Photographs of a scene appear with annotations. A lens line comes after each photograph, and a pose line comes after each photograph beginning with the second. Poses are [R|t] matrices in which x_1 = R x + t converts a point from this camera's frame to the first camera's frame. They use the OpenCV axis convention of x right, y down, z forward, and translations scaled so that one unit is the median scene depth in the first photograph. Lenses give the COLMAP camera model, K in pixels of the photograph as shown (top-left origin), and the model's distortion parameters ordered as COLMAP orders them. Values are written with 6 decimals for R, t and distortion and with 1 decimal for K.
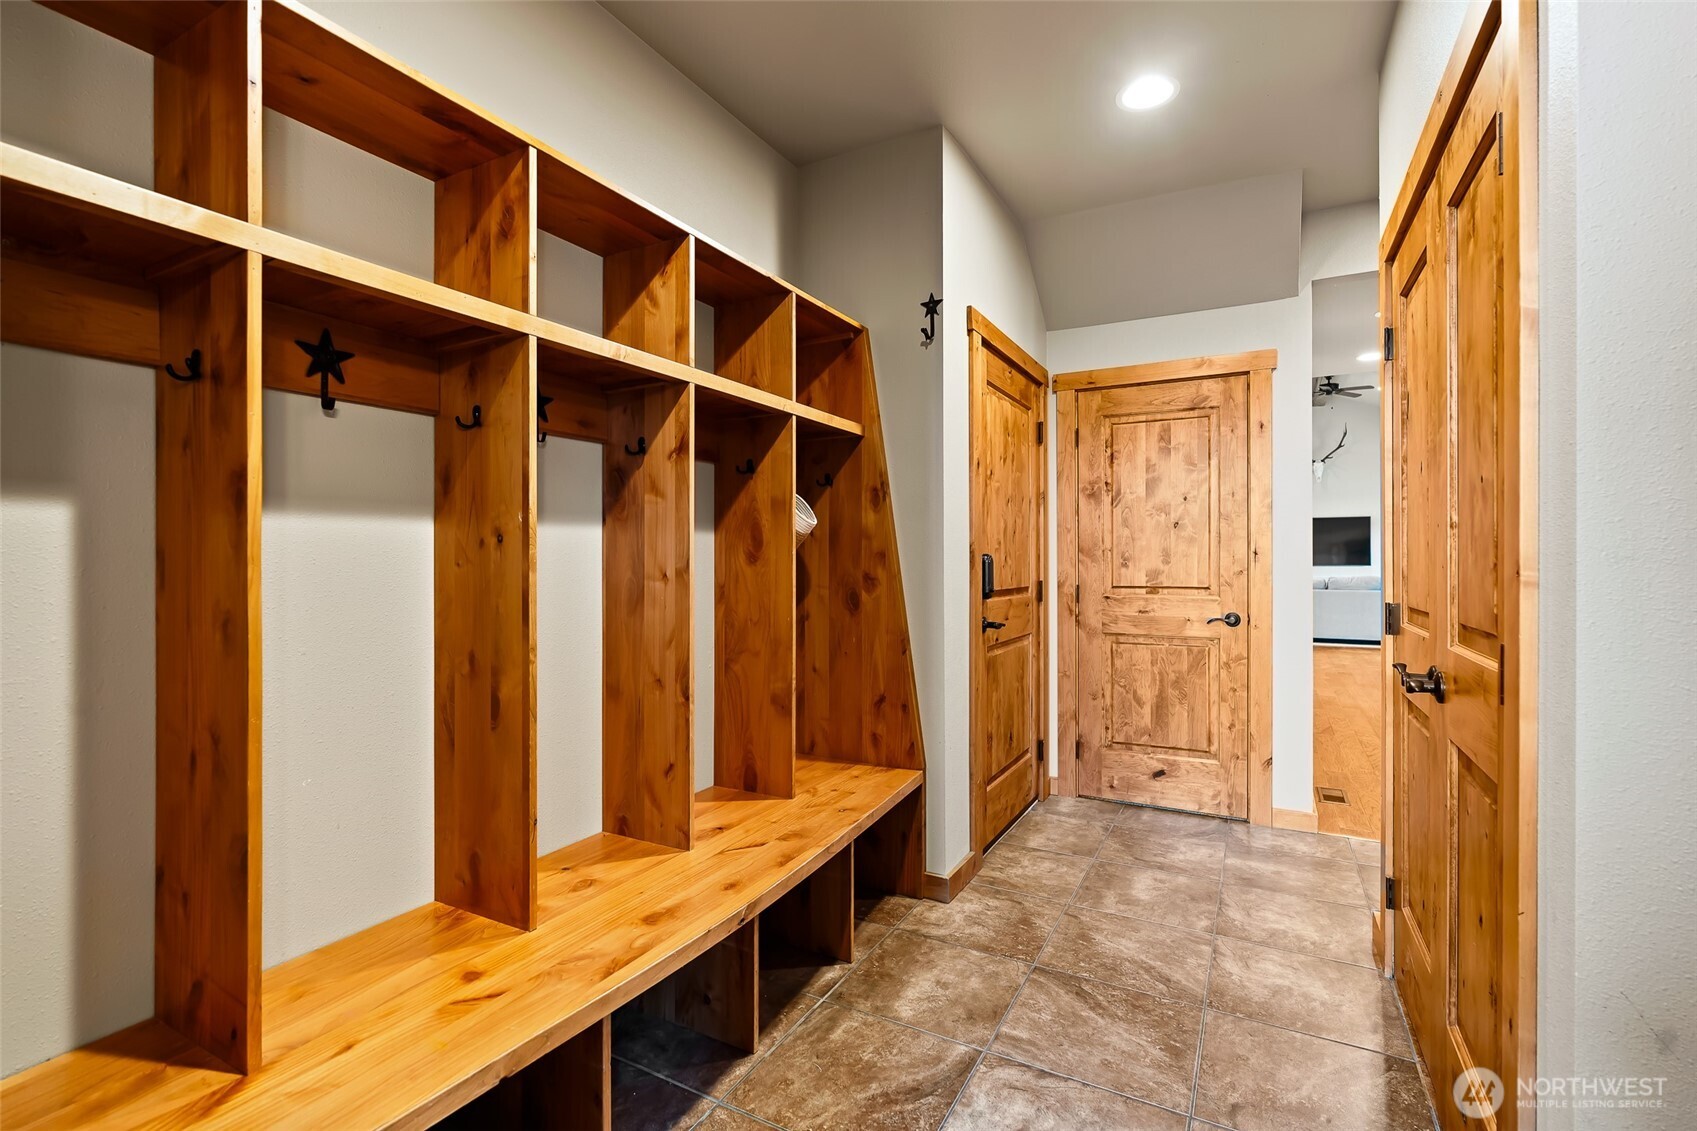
lens RADIAL K [[767.4, 0, 848.5], [0, 767.4, 565.5], [0, 0, 1]] dist [-0.005506, -0.000241]
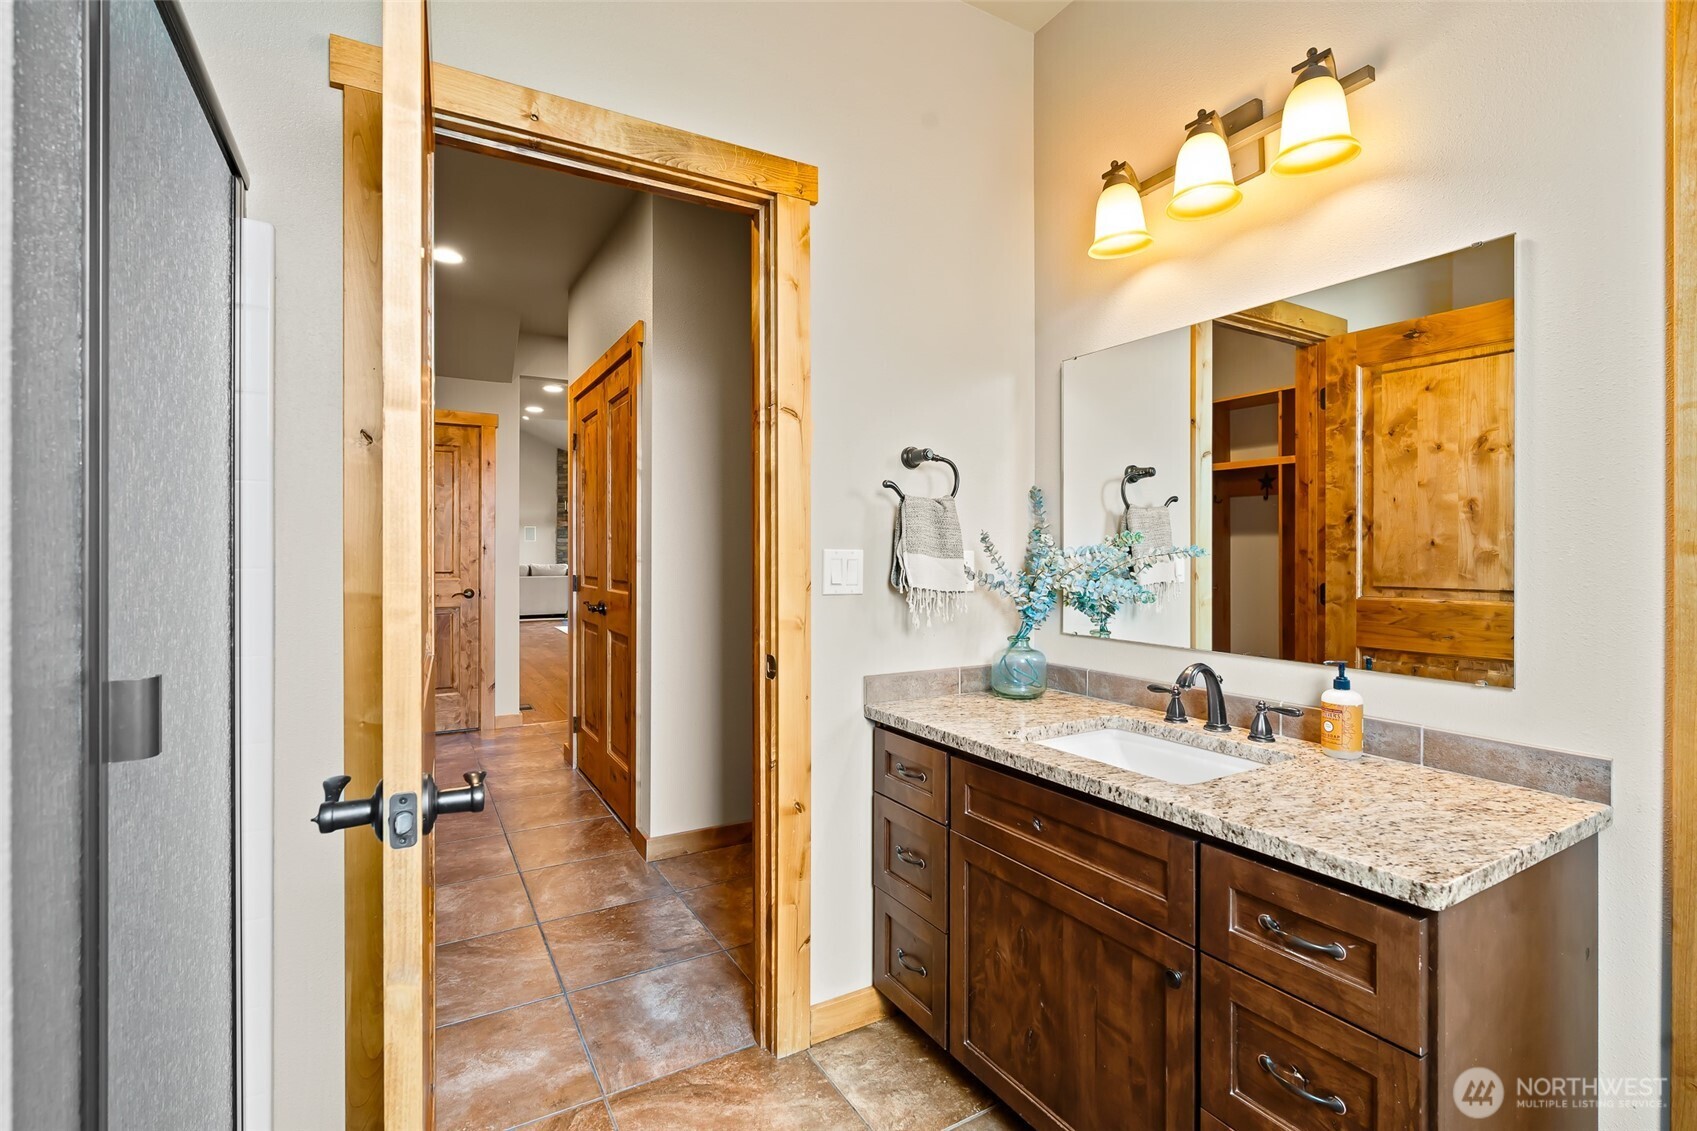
lens RADIAL K [[767.4, 0, 848.5], [0, 767.4, 565.5], [0, 0, 1]] dist [-0.005506, -0.000241]
pose [[0.516945, -0.002145, 0.856016, -0.382242], [-0.002113, 0.999991, 0.003781, 0.010392], [-0.856016, -0.003763, 0.516935, -0.381011]]
